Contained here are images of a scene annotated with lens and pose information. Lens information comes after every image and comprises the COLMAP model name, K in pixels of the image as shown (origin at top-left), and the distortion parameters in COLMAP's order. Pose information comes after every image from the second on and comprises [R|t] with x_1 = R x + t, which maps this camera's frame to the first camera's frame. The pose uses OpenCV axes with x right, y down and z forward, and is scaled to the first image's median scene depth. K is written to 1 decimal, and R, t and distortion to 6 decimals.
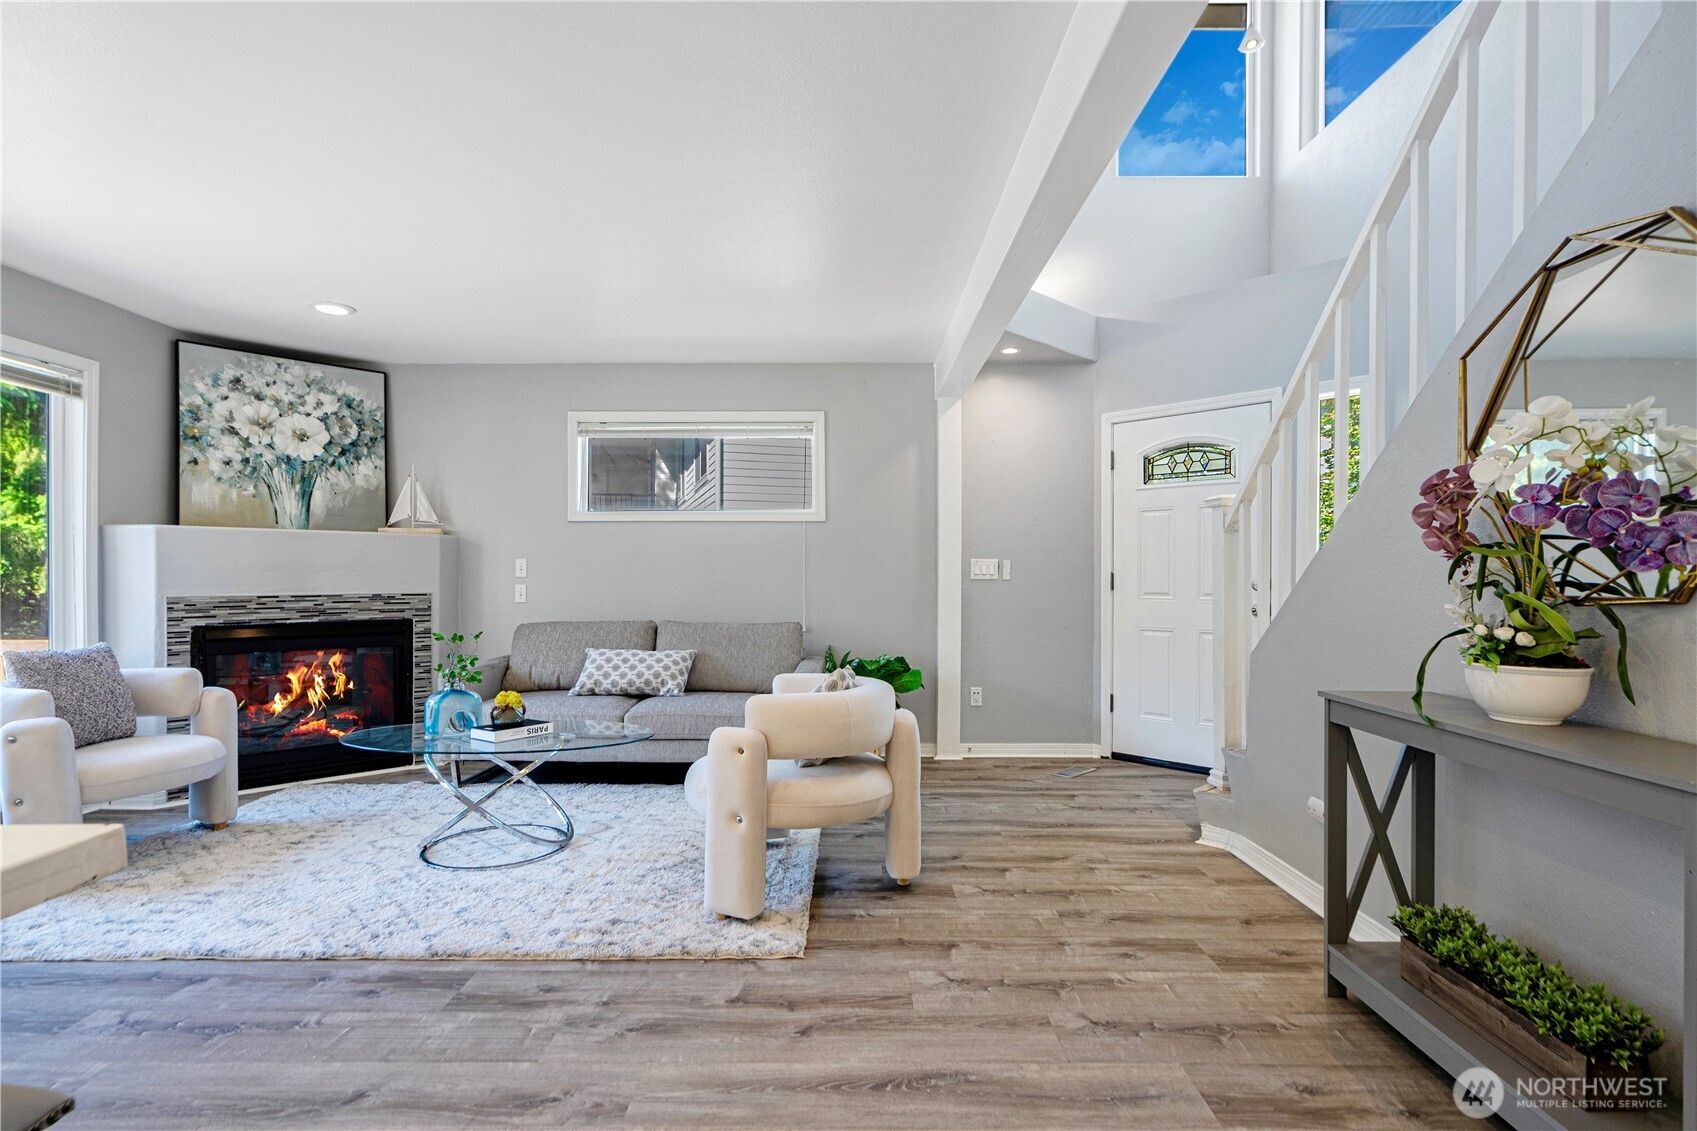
lens RADIAL K [[833.0, 0, 828.2], [0, 833.0, 583.1], [0, 0, 1]] dist [-0.002315, 0.005710]
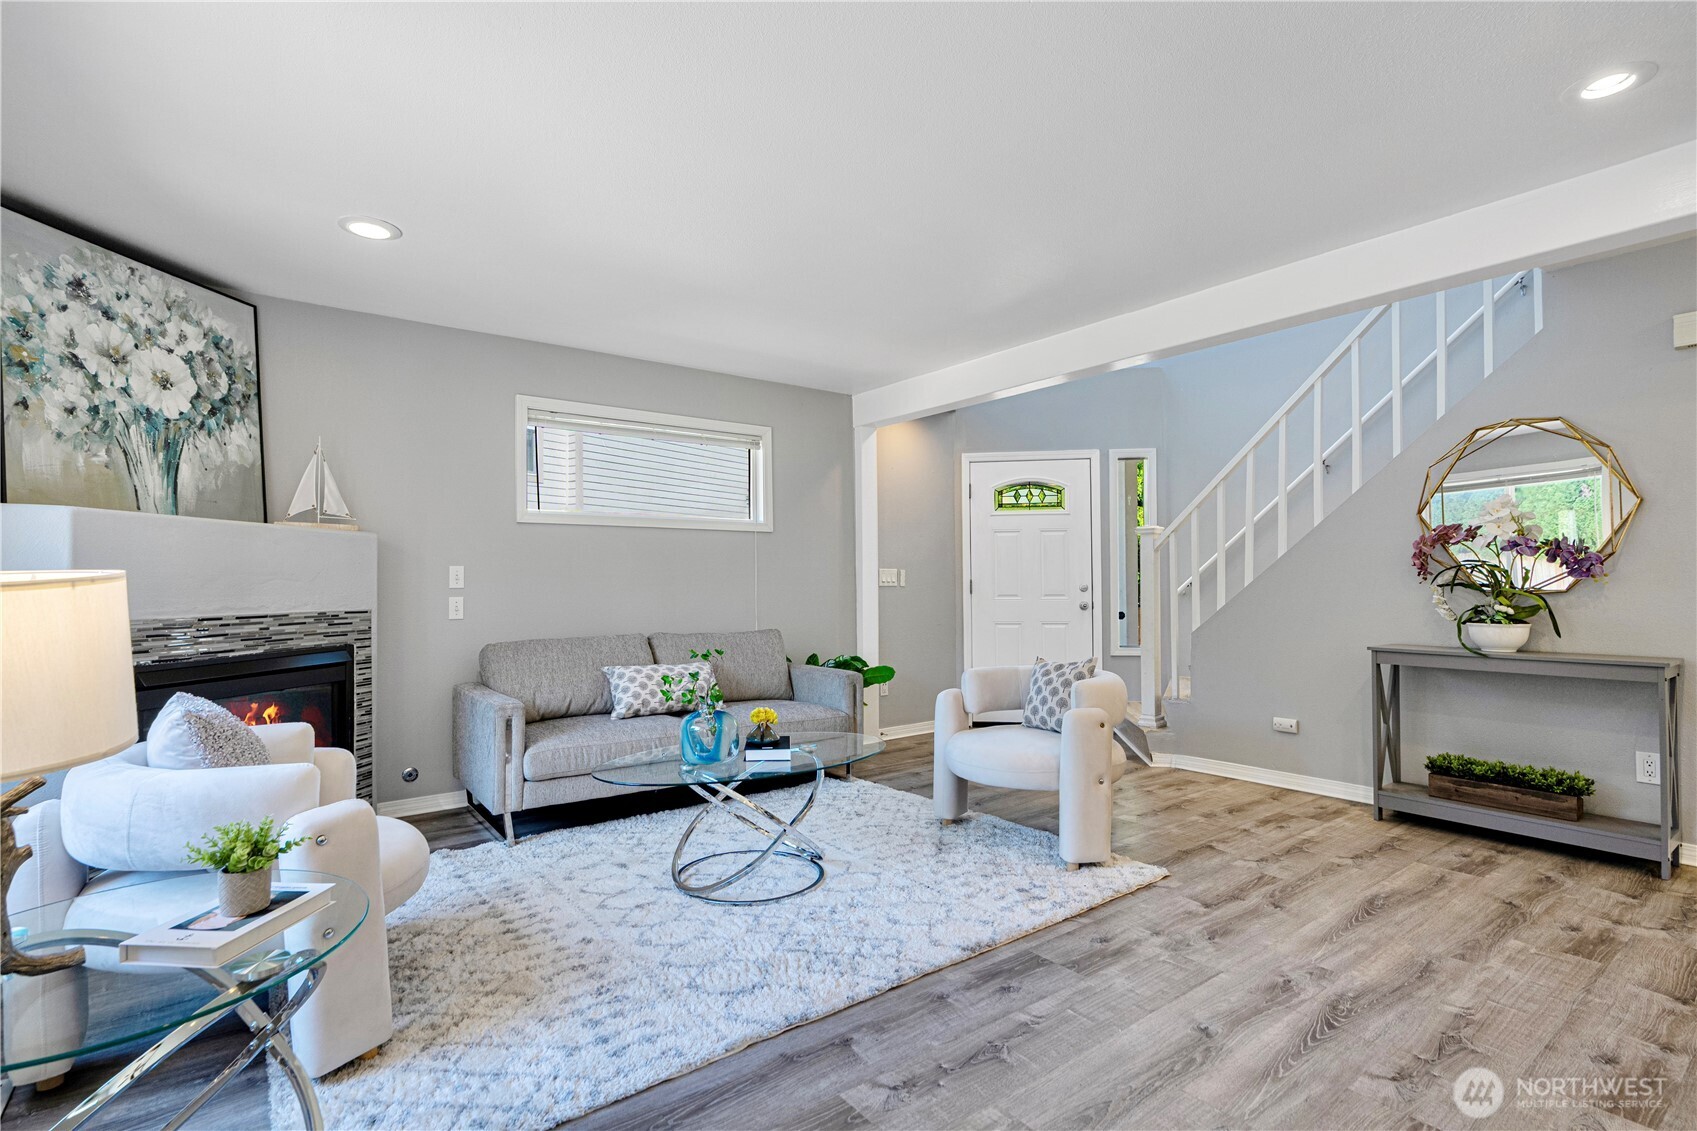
lens RADIAL K [[833.0, 0, 831.2], [0, 833.0, 570.1], [0, 0, 1]] dist [-0.002315, 0.005710]
pose [[0.789439, 0.003659, 0.613818, -0.674865], [0.011257, 0.999728, -0.020437, -0.004197], [-0.613726, 0.023043, 0.789183, 0.152167]]
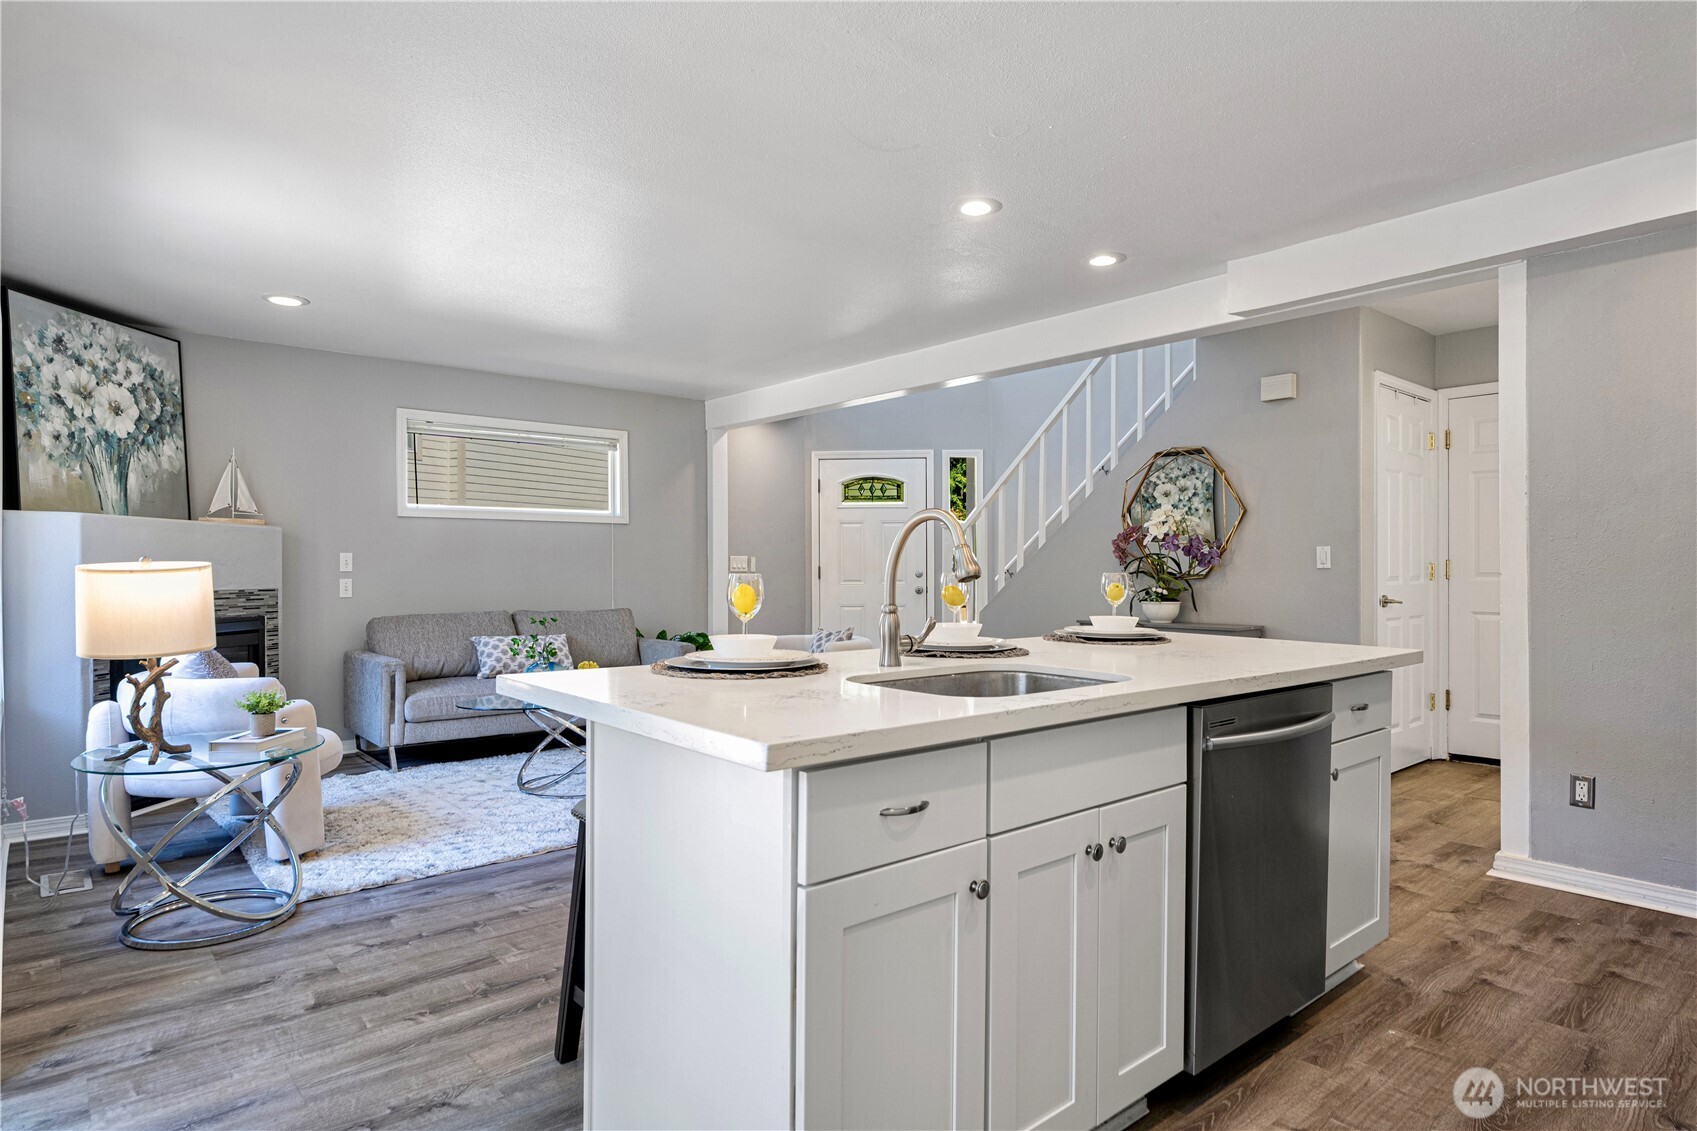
lens RADIAL K [[994.7, 0, 826.2], [0, 994.7, 564.7], [0, 0, 1]] dist [0.017047, 0.003060]
pose [[0.756725, -0.000221, 0.653733, -0.823832], [0.007386, 0.999939, -0.008211, -0.001215], [-0.653691, 0.011042, 0.756681, -0.291800]]
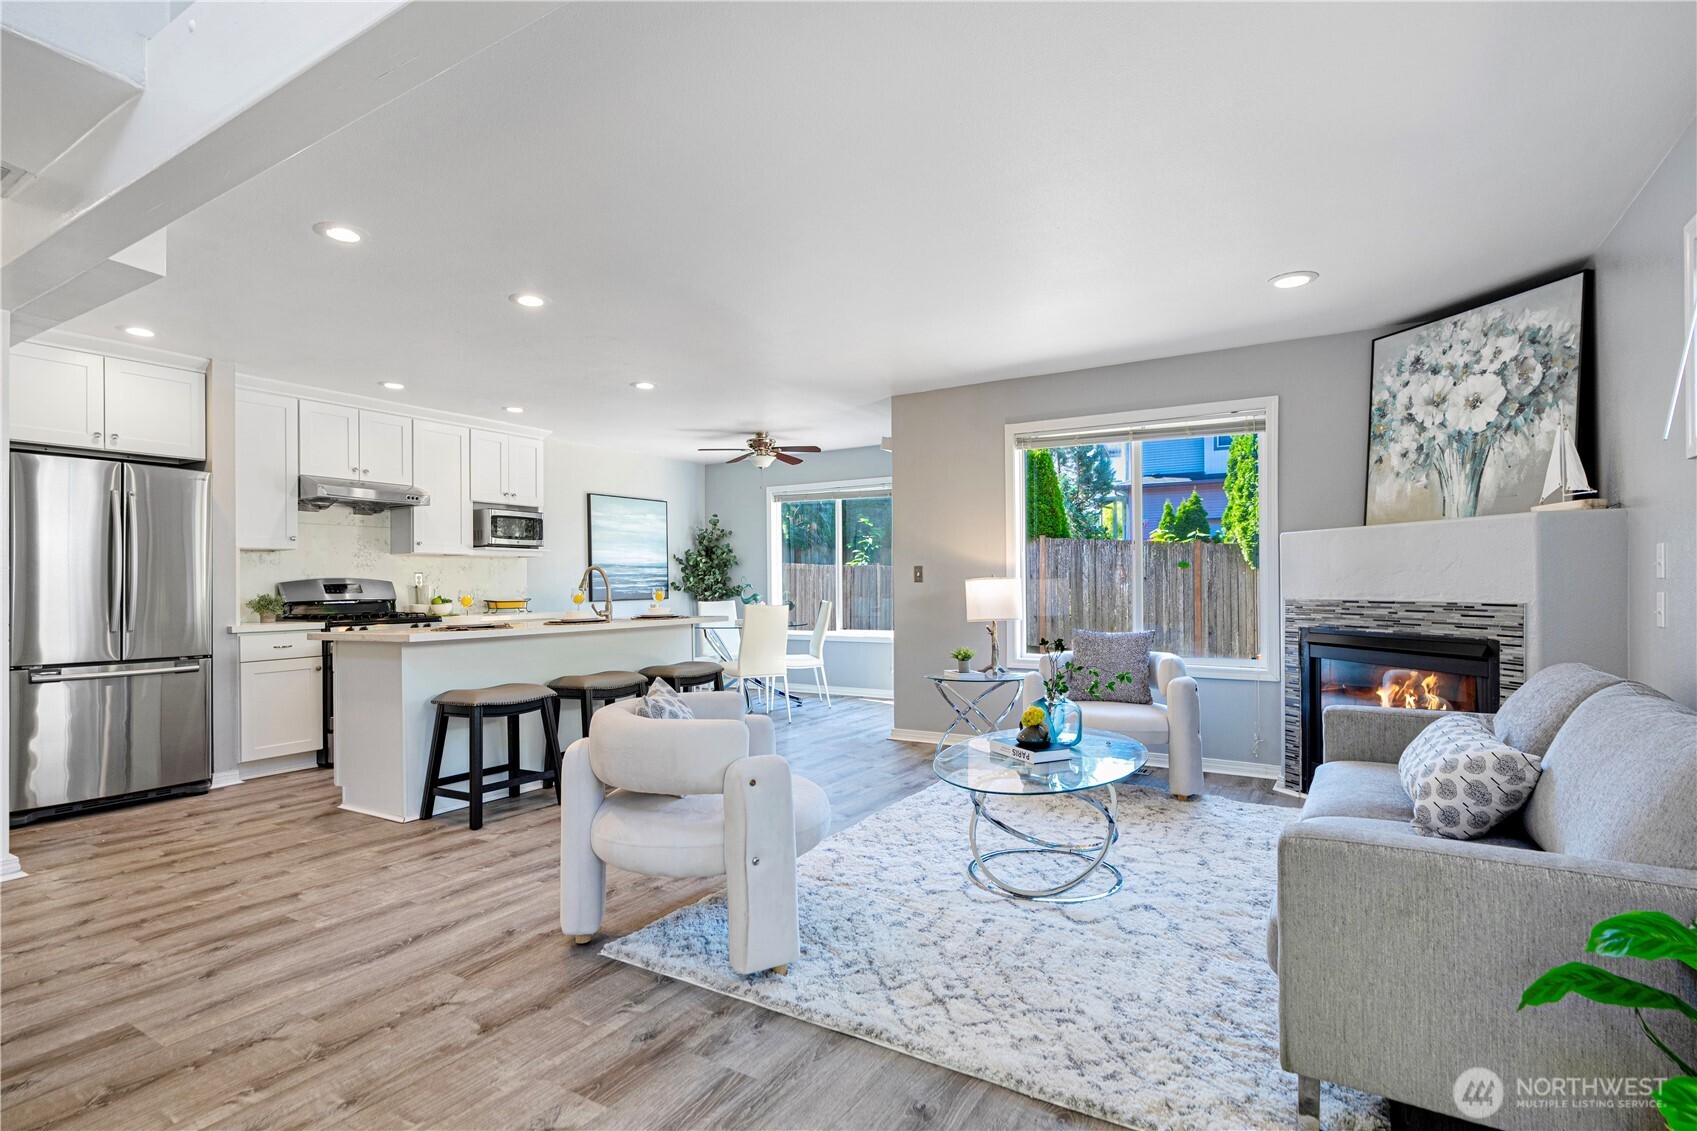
lens RADIAL K [[833.0, 0, 852.1], [0, 833.0, 576.8], [0, 0, 1]] dist [-0.002315, 0.005710]
pose [[-0.494872, -0.006538, -0.868941, 0.381971], [-0.000412, 0.999973, -0.007289, -0.004234], [0.868966, -0.003250, -0.494861, 0.955703]]
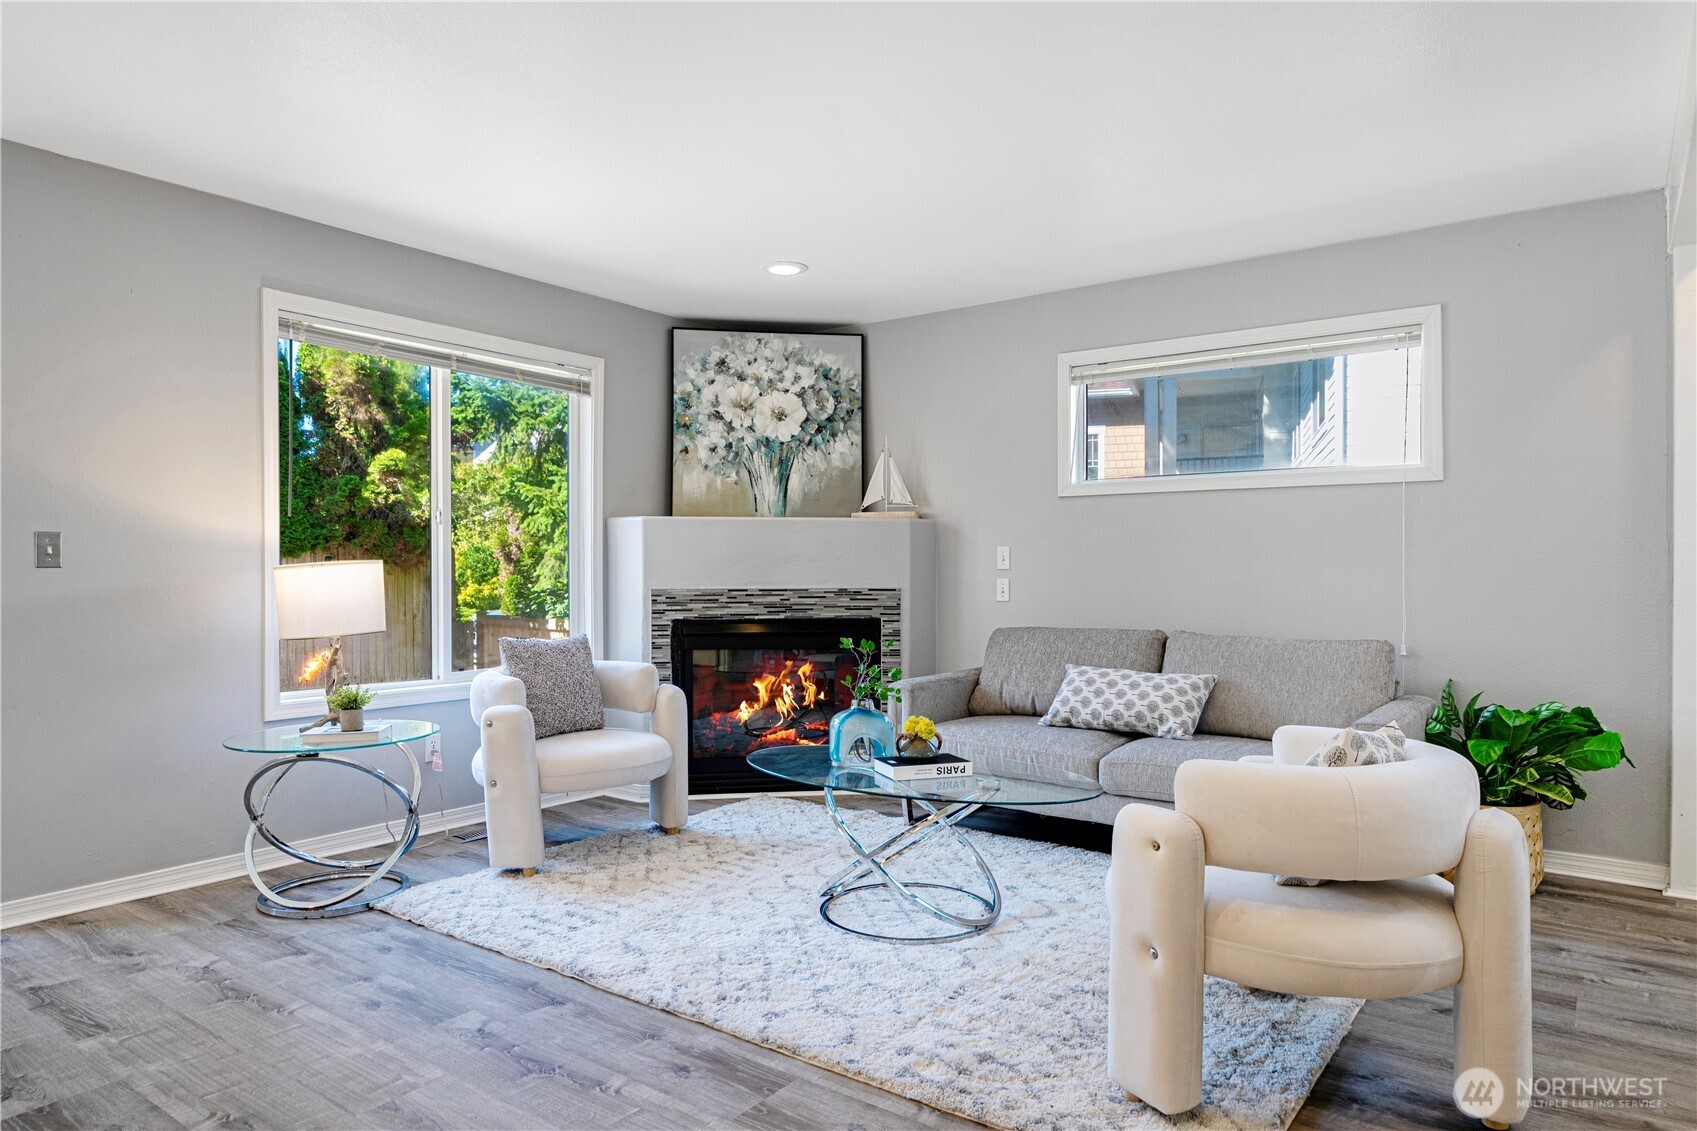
lens RADIAL K [[1034.5, 0, 836.1], [0, 1034.5, 571.8], [0, 0, 1]] dist [0.000634, -0.000606]
pose [[0.812408, 0.002785, -0.583082, 0.089697], [-0.003653, 0.999993, -0.000314, -0.004275], [0.583077, 0.002386, 0.812413, 0.121628]]
